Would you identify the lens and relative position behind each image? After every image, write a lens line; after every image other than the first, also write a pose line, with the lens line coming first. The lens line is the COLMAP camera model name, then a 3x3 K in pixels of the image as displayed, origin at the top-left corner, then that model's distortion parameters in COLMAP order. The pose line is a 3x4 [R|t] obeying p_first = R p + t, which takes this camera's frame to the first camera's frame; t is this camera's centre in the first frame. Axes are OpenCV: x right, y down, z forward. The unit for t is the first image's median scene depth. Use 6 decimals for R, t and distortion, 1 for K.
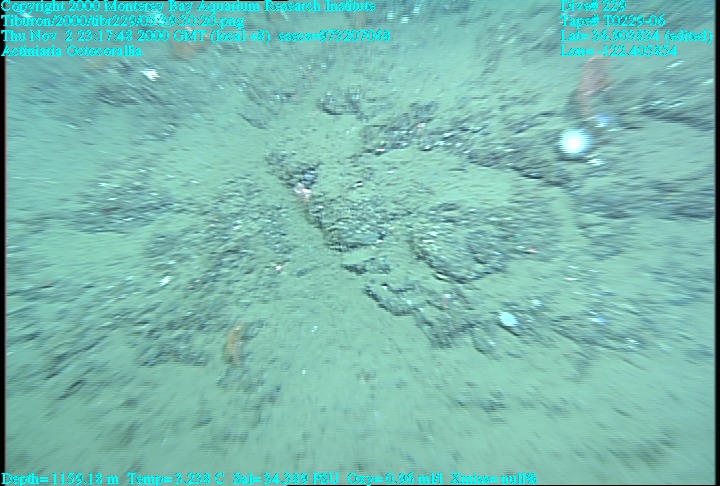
lens RADIAL K [[617.3, 0, 360.0], [0, 617.3, 243.0], [0, 0, 1]] dist [-0.014498, 0.145118]
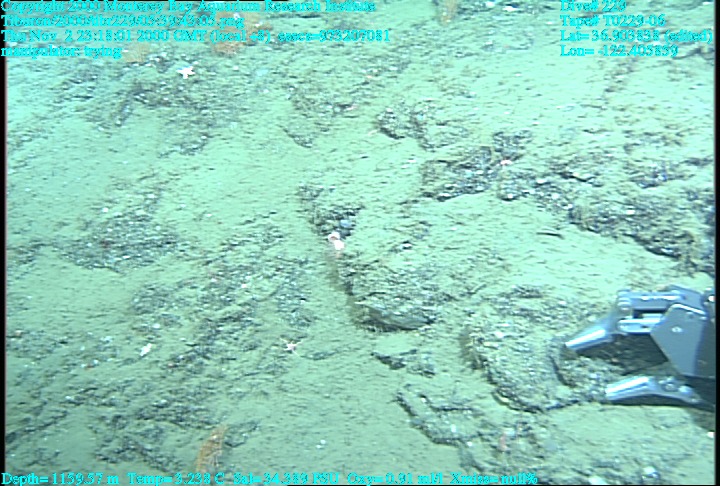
lens RADIAL K [[617.3, 0, 360.0], [0, 617.3, 243.0], [0, 0, 1]] dist [-0.014498, 0.145118]
pose [[0.978717, 0.089614, -0.184613, 0.079305], [-0.082042, 0.995459, 0.048271, -0.127700], [0.188101, -0.032098, 0.981625, 0.274335]]
